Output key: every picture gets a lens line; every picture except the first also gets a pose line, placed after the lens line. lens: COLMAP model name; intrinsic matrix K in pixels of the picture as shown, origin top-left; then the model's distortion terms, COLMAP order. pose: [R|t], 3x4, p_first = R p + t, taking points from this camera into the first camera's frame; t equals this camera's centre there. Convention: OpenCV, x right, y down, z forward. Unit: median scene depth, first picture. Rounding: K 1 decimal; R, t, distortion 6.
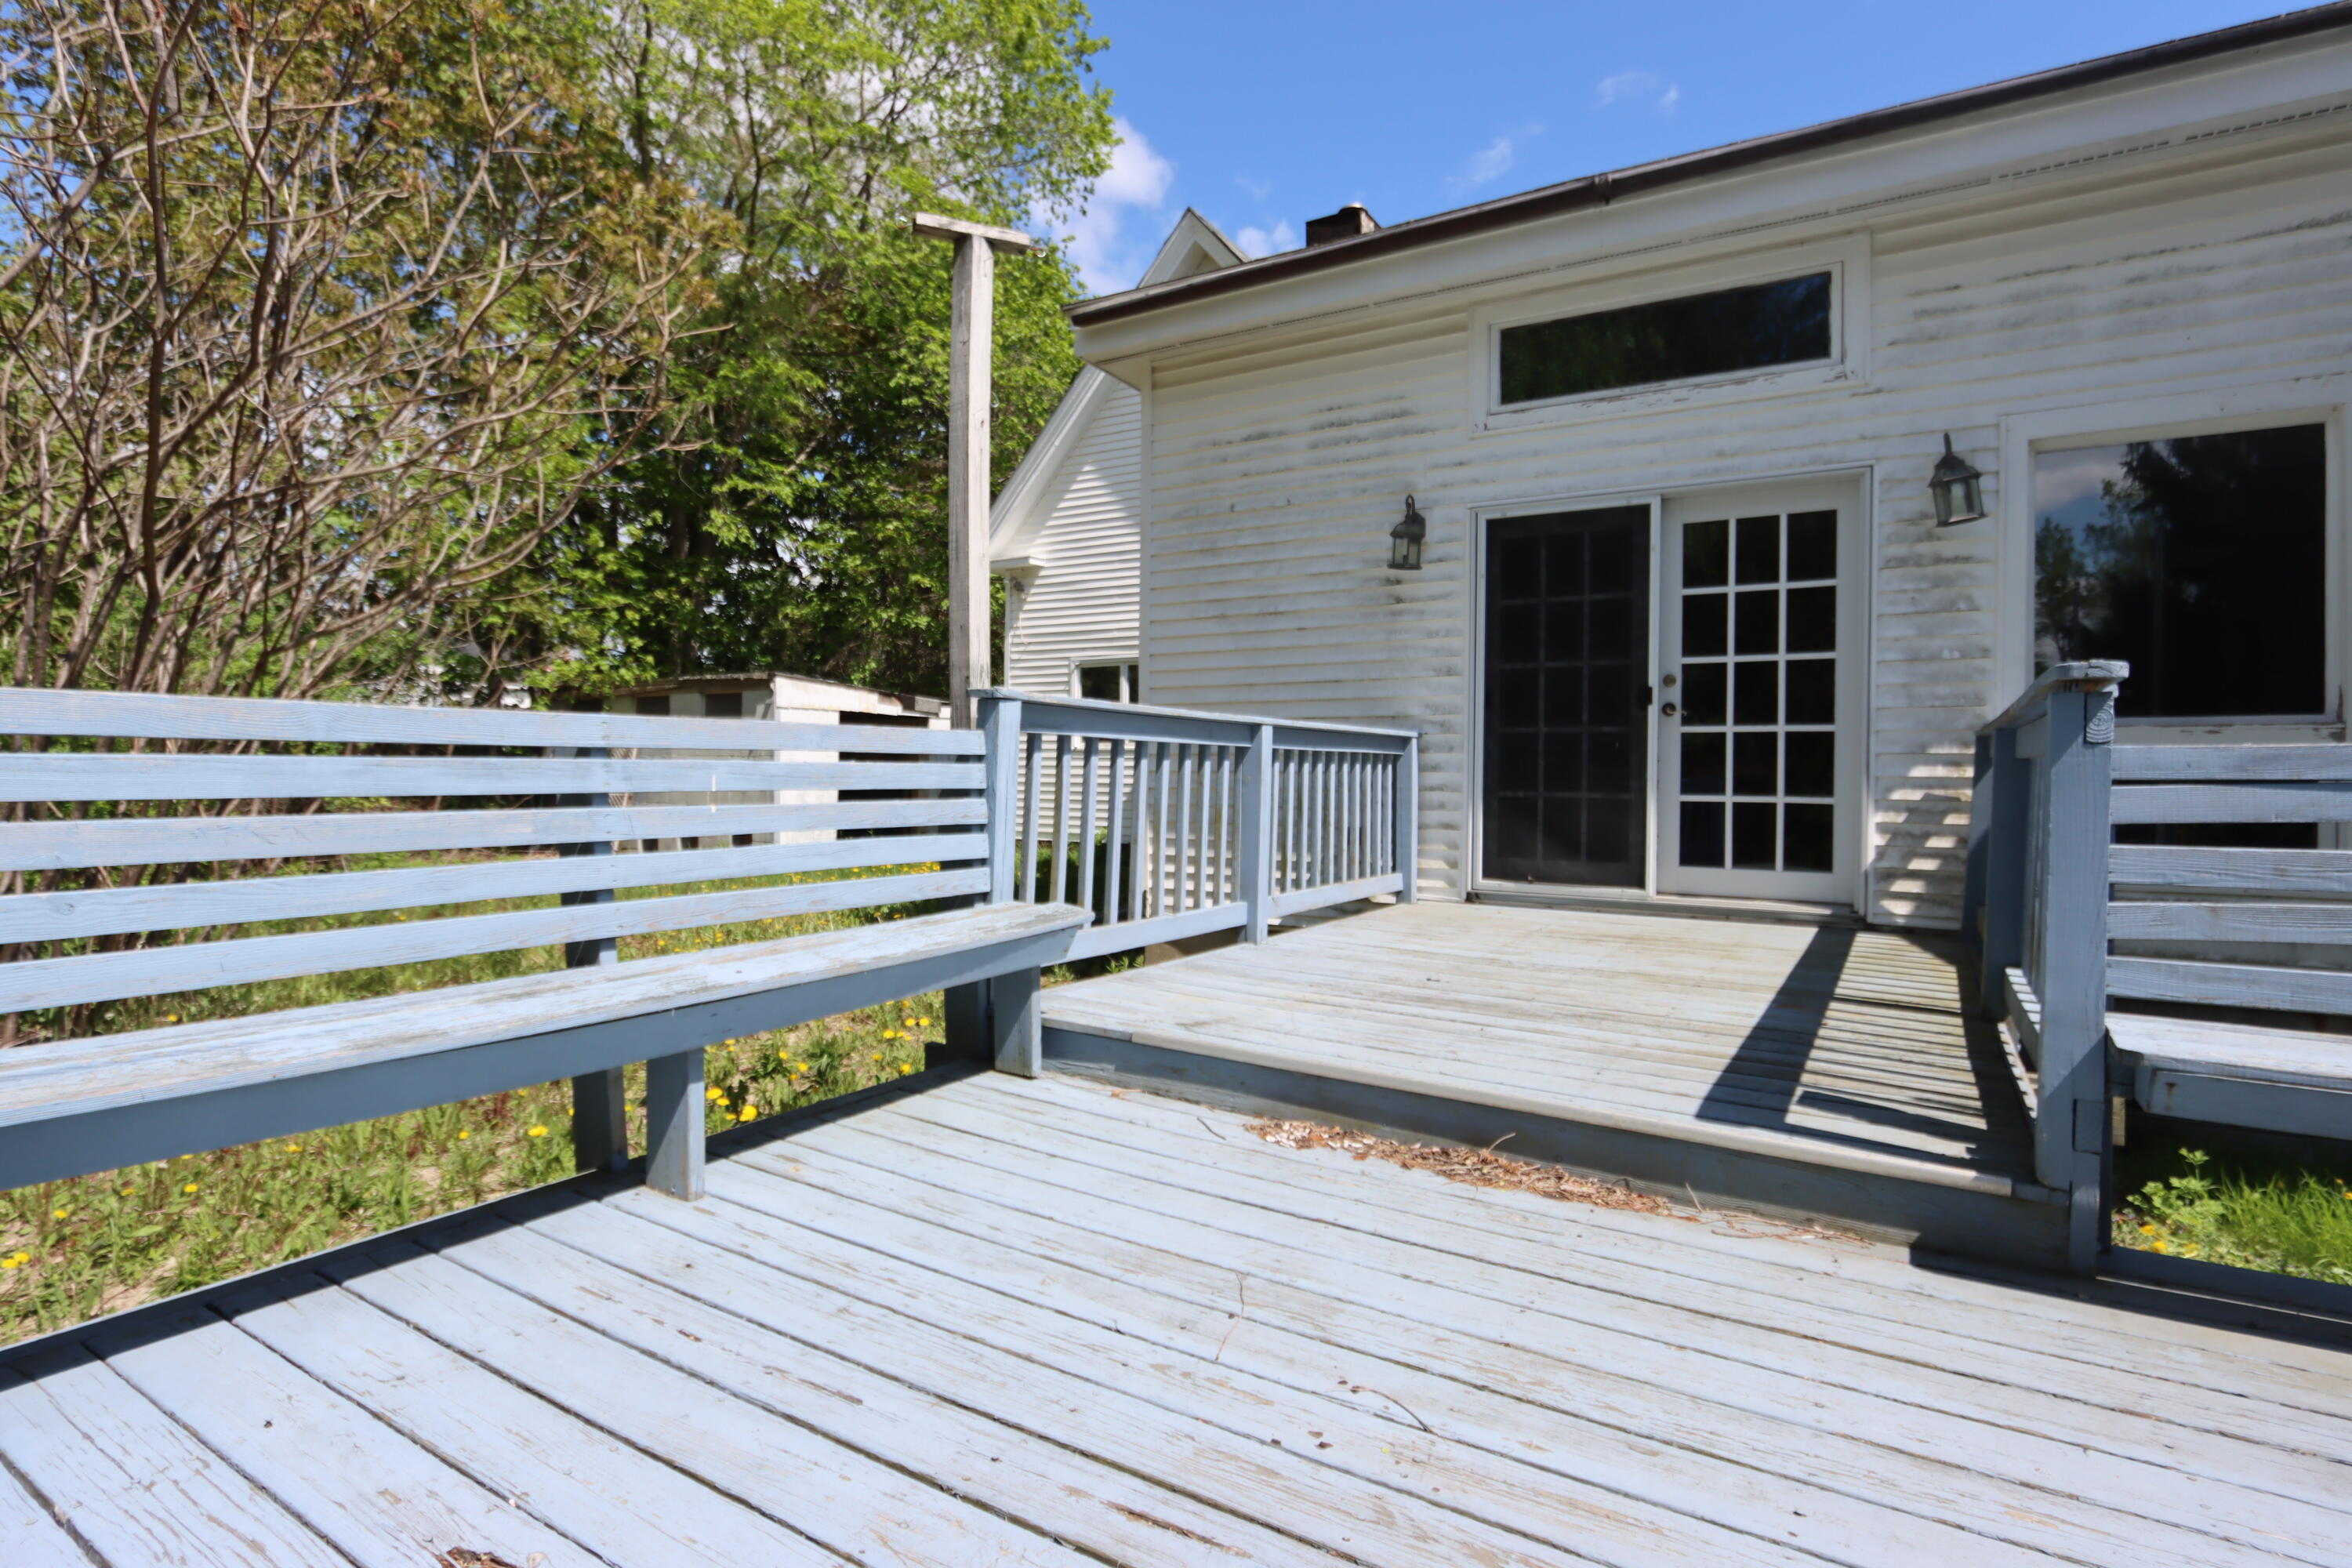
lens RADIAL K [[1158.9, 0, 1176.0], [0, 1158.9, 784.0], [0, 0, 1]] dist [-0.000726, -0.000199]
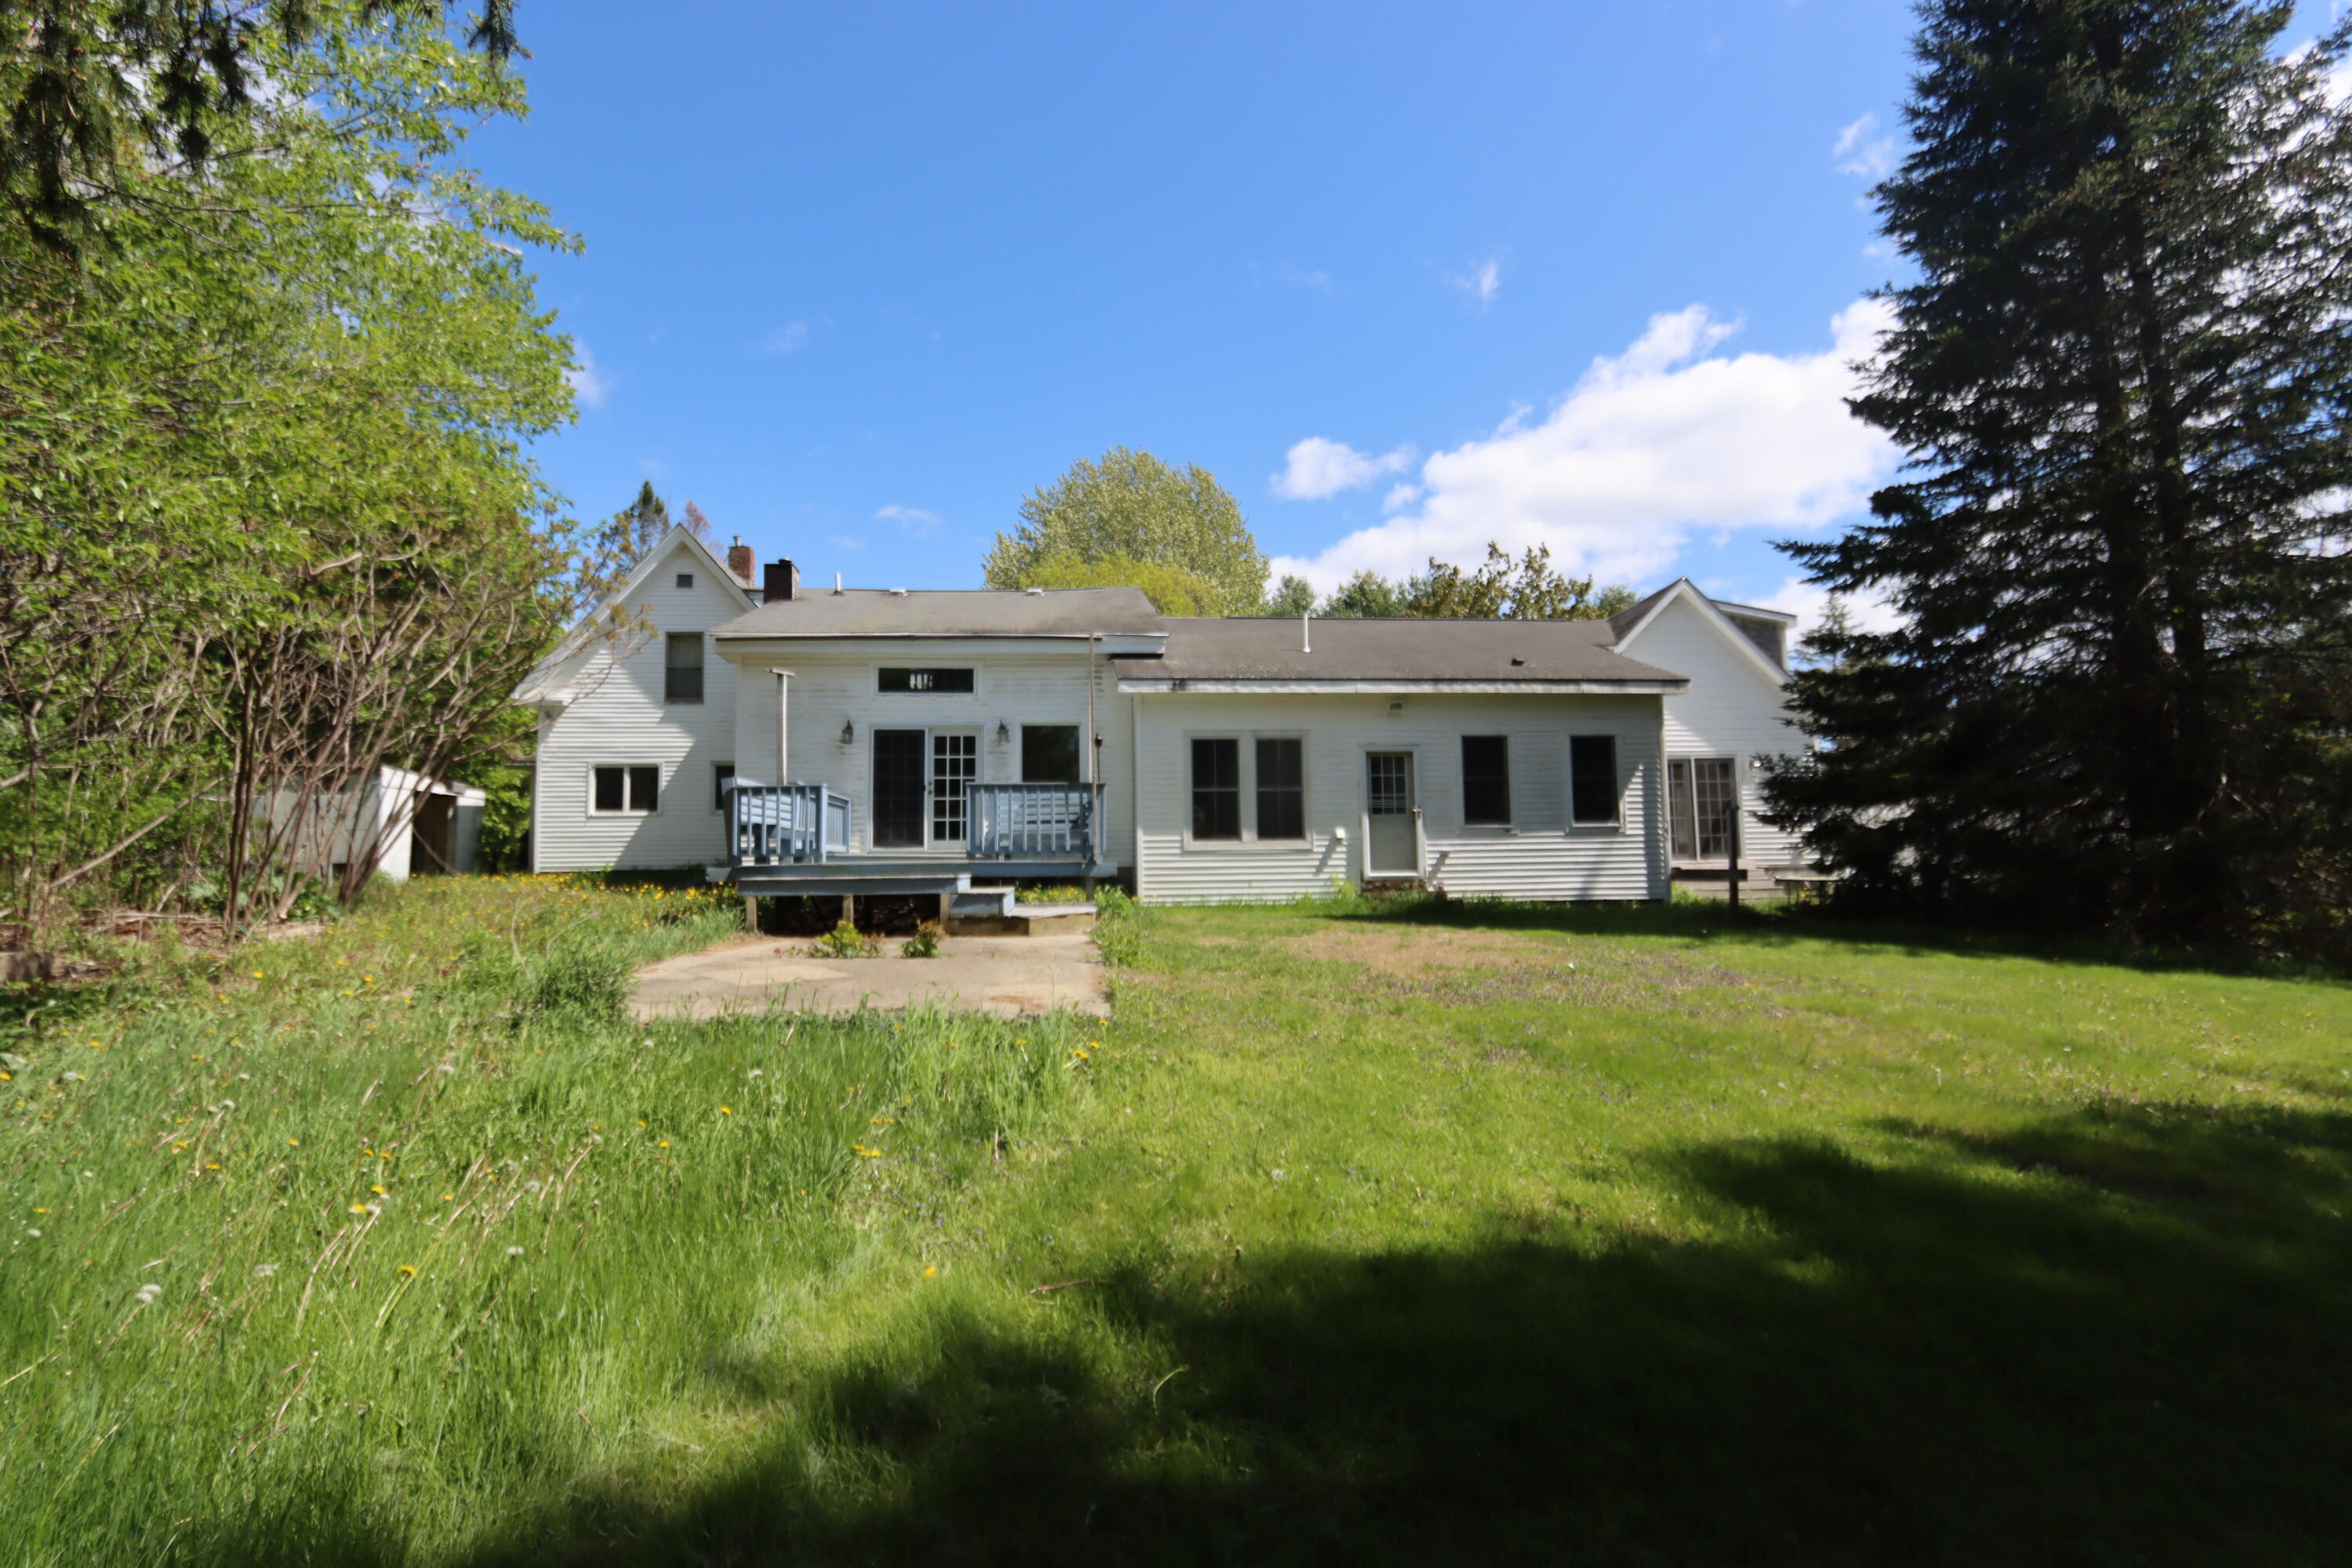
lens RADIAL K [[1120.6, 0, 1176.0], [0, 1120.6, 784.0], [0, 0, 1]] dist [0.020110, 0.000339]
pose [[0.805535, 0.031244, 0.591723, -0.892560], [0.024196, 0.996042, -0.085532, 0.201216], [-0.592053, 0.083216, 0.801591, -1.954827]]
